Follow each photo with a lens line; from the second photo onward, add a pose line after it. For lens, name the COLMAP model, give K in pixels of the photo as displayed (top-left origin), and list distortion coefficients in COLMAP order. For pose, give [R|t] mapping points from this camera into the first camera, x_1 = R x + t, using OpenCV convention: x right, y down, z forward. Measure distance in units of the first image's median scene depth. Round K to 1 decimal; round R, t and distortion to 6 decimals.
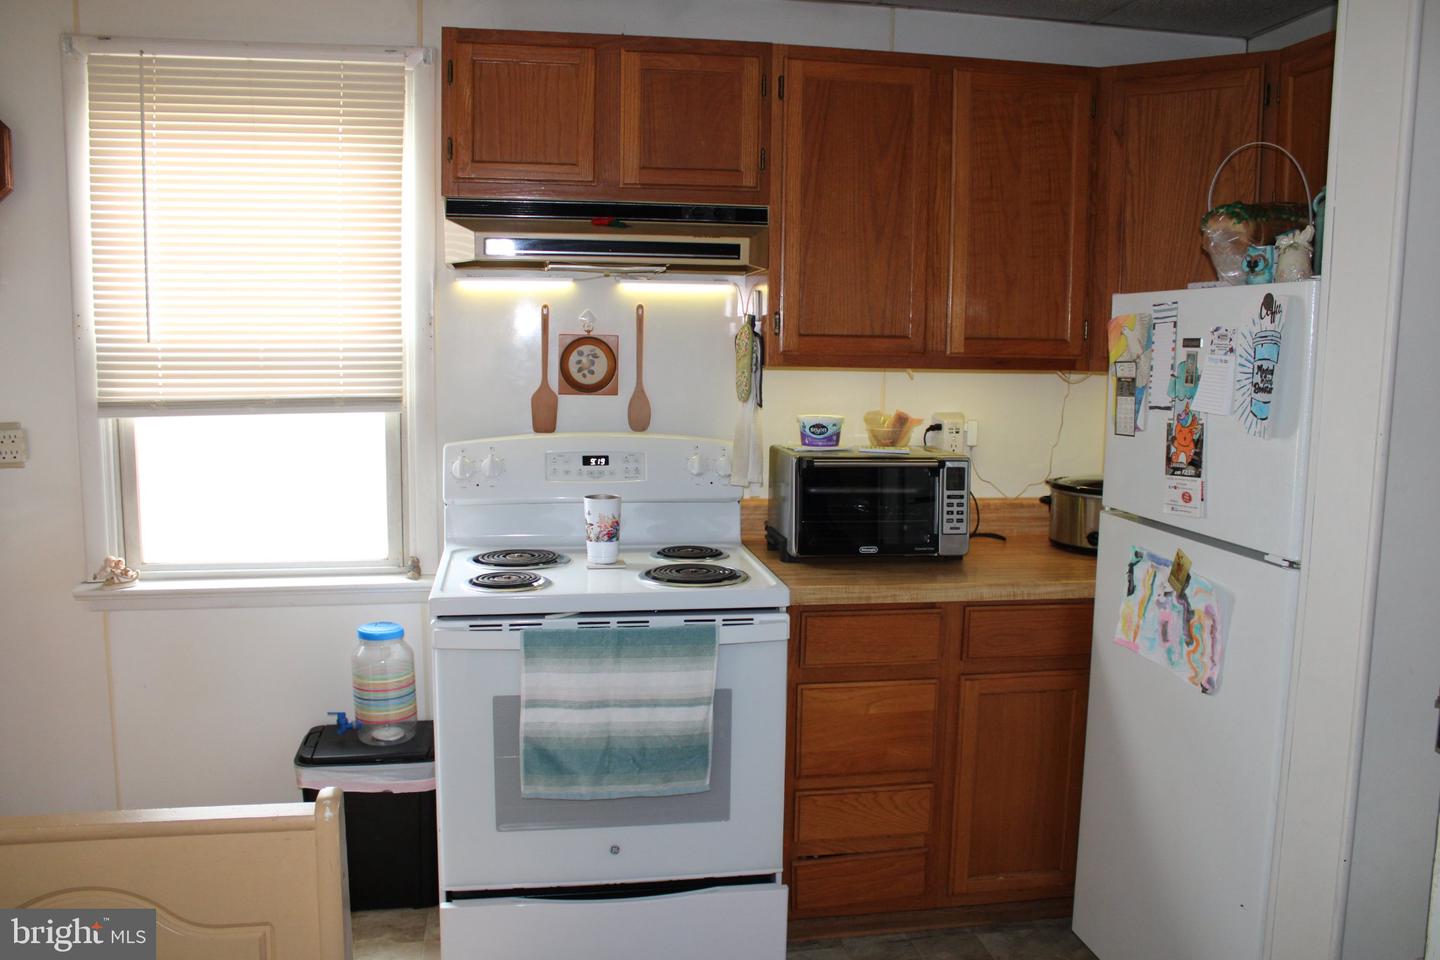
lens RADIAL K [[1180.4, 0, 720.0], [0, 1180.4, 480.0], [0, 0, 1]] dist [-0.160747, 0.119568]
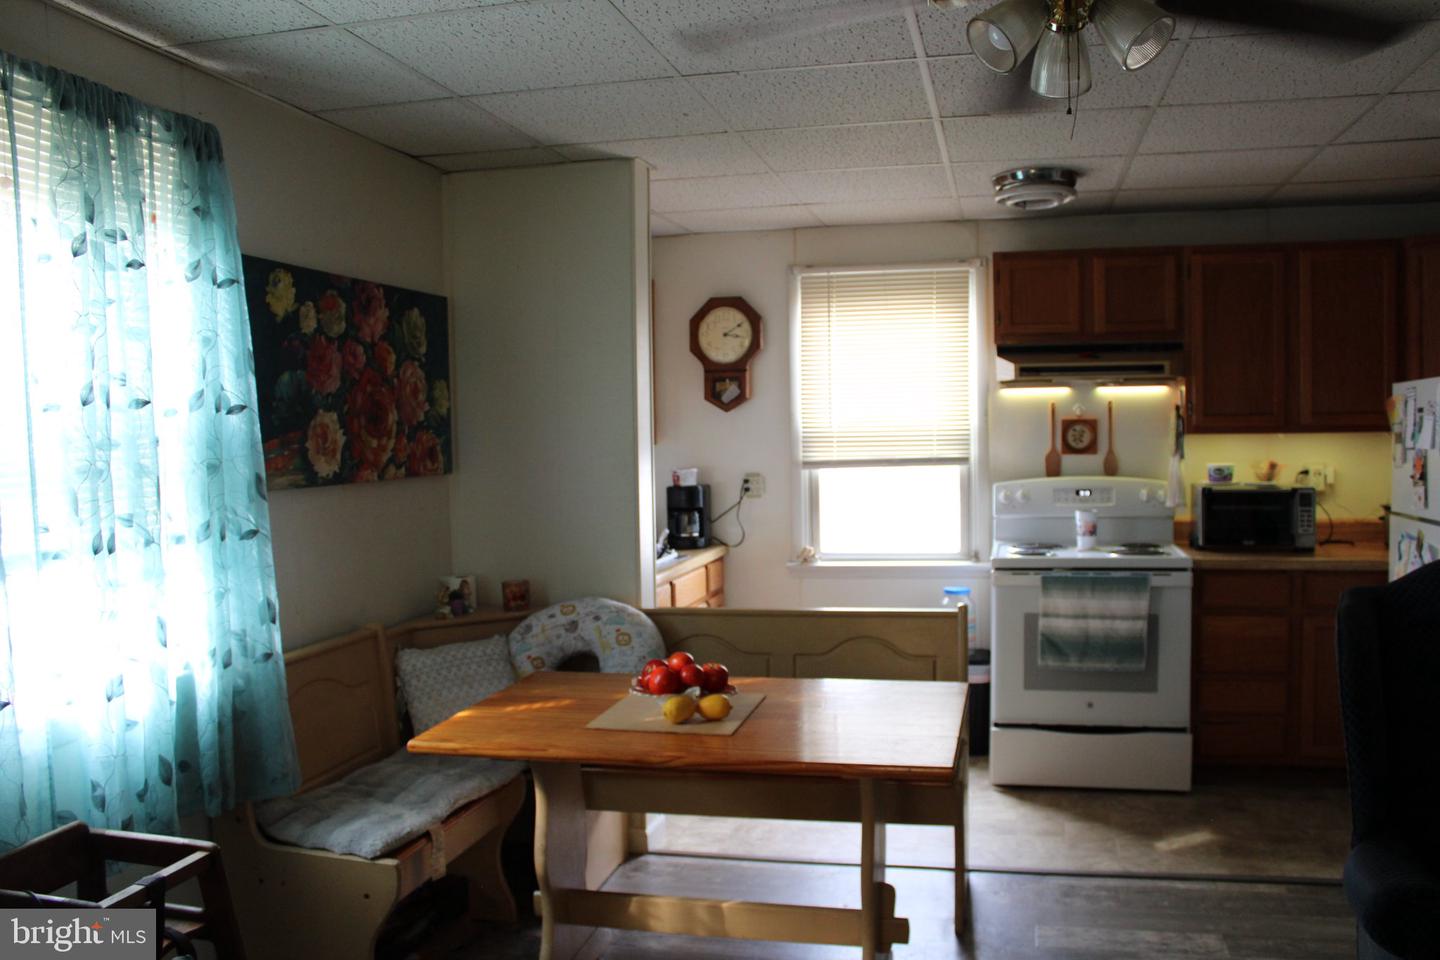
lens RADIAL K [[1180.4, 0, 720.0], [0, 1180.4, 480.0], [0, 0, 1]] dist [-0.160747, 0.119568]
pose [[0.911684, -0.012109, -0.410714, 0.113384], [-0.021954, 0.996702, -0.078117, 0.116070], [0.410305, 0.080235, 0.908412, -0.795651]]
